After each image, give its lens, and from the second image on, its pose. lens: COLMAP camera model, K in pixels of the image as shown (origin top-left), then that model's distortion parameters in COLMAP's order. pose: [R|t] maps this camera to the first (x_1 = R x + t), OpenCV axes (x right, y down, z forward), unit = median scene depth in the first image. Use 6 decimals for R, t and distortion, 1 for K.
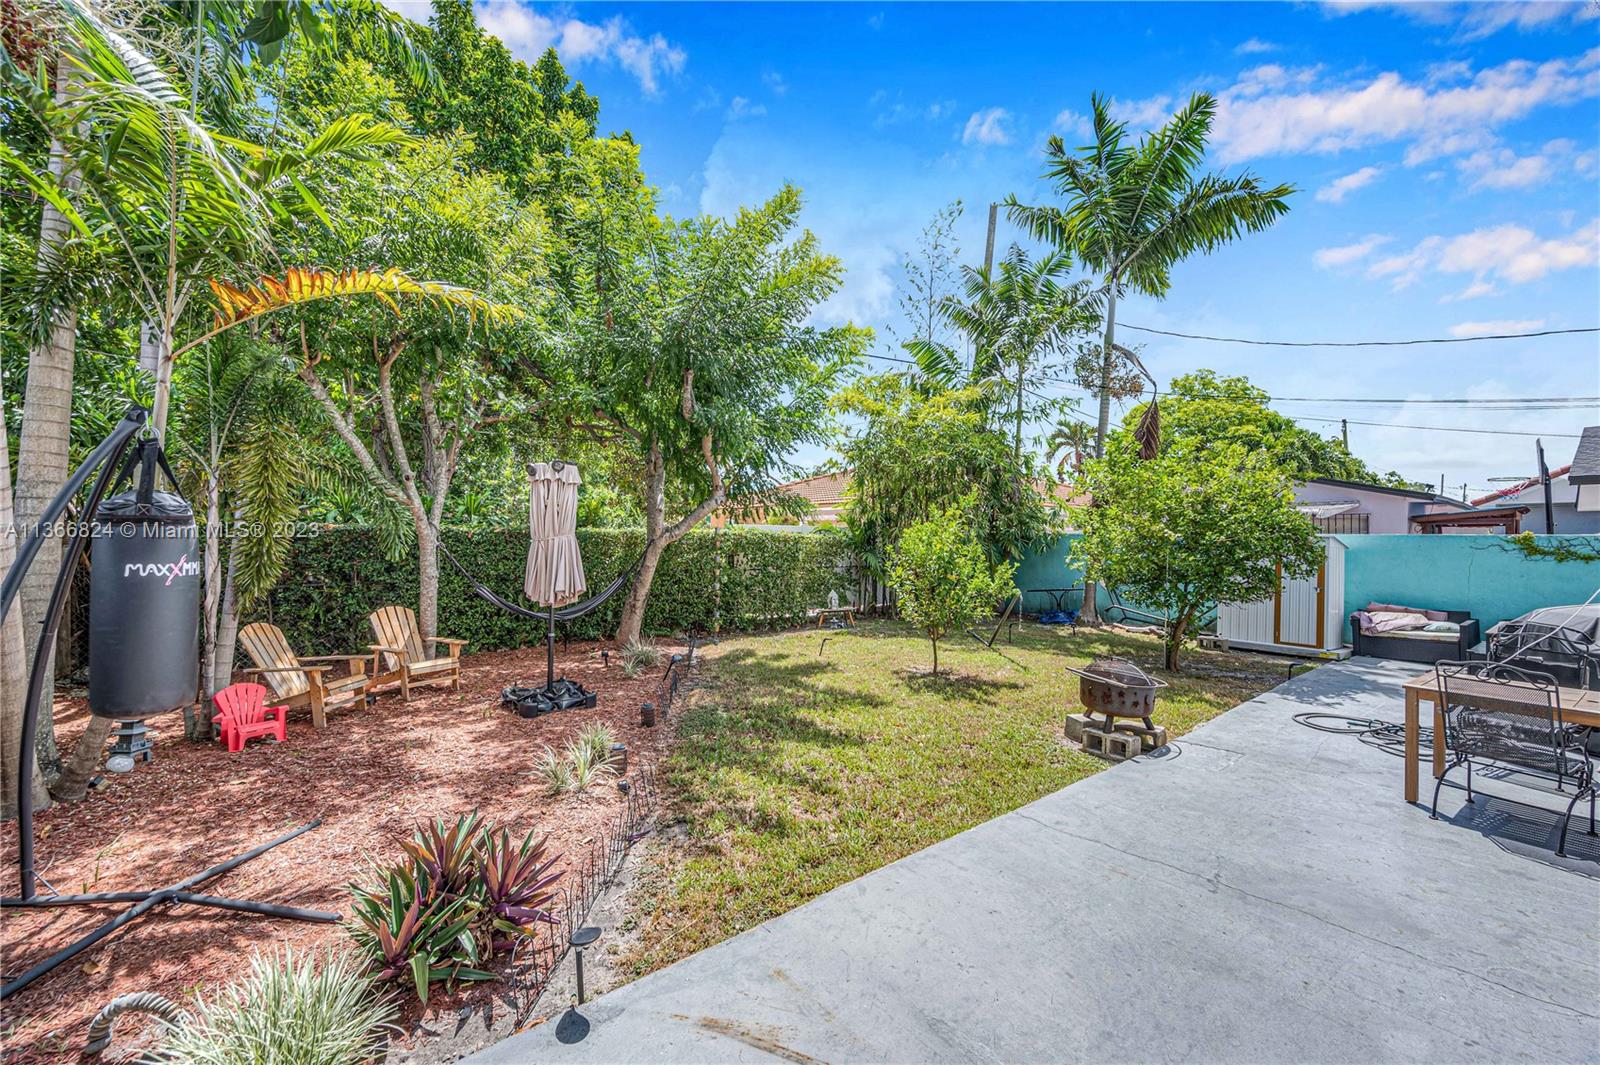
lens RADIAL K [[650.0, 0, 804.6], [0, 650.0, 540.4], [0, 0, 1]] dist [-0.000409, -0.000039]
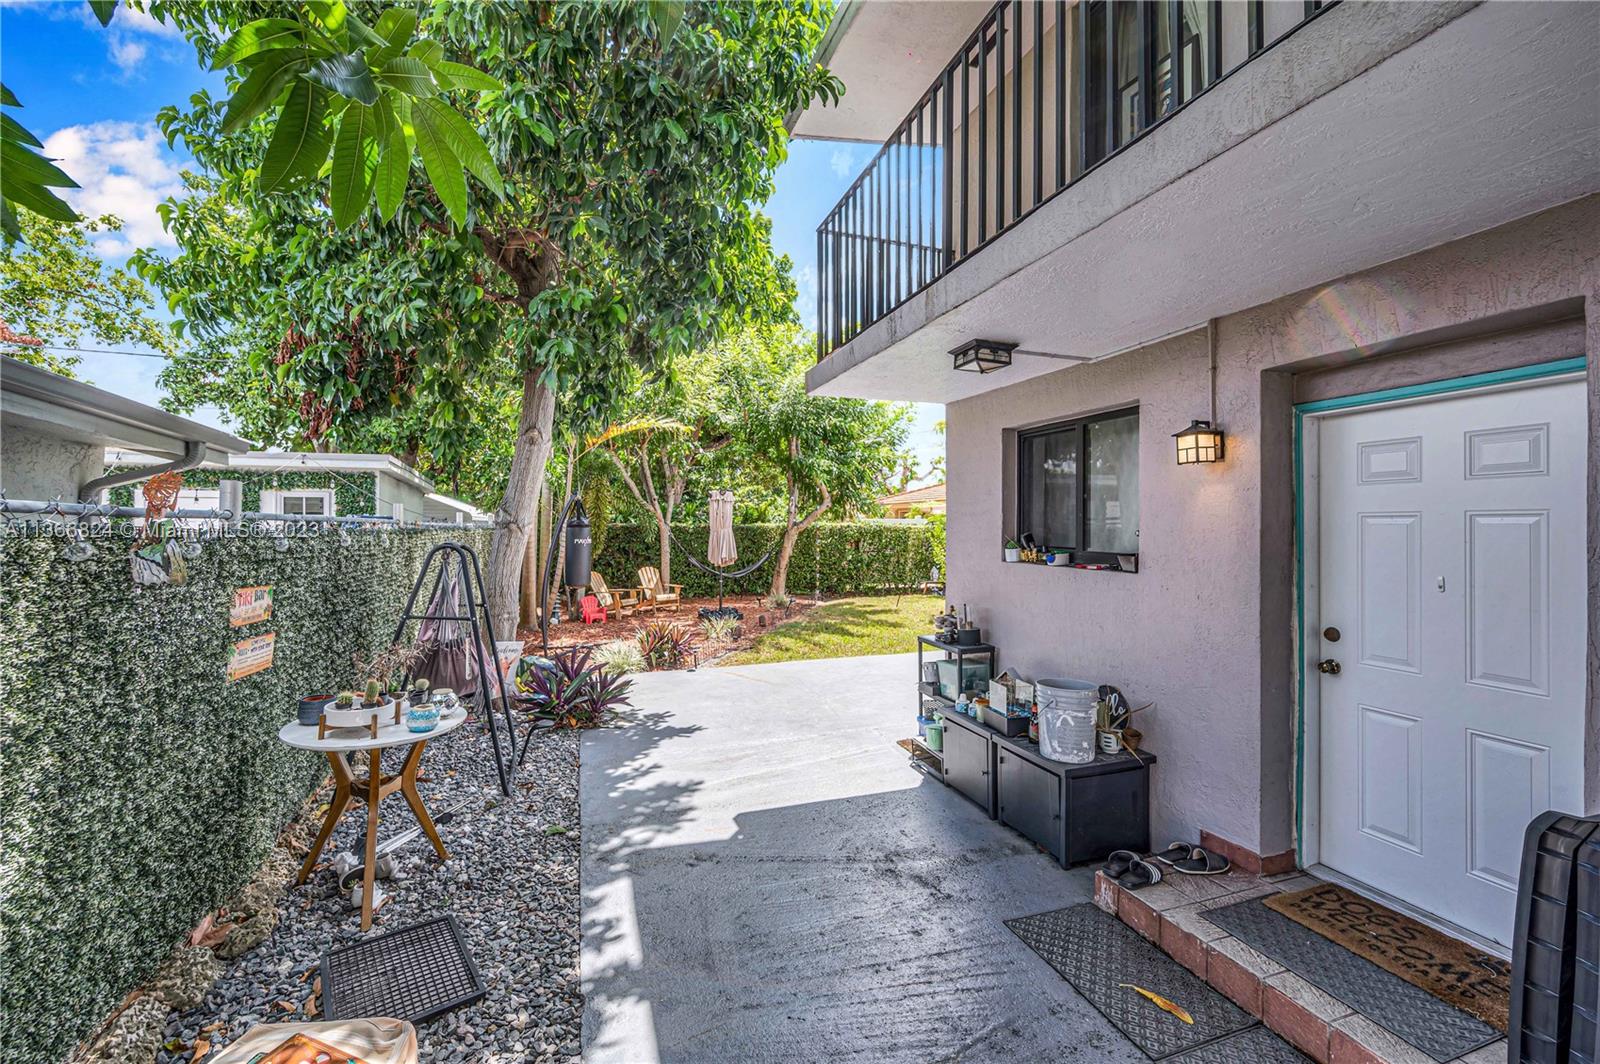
lens RADIAL K [[660.8, 0, 800.0], [0, 660.8, 532.0], [0, 0, 1]] dist [0.000638, 0.000052]
pose [[0.940823, -0.008411, -0.338795, 0.442034], [0.008458, 0.999963, -0.001335, 0.006608], [0.338794, -0.001609, 0.940859, -0.673183]]
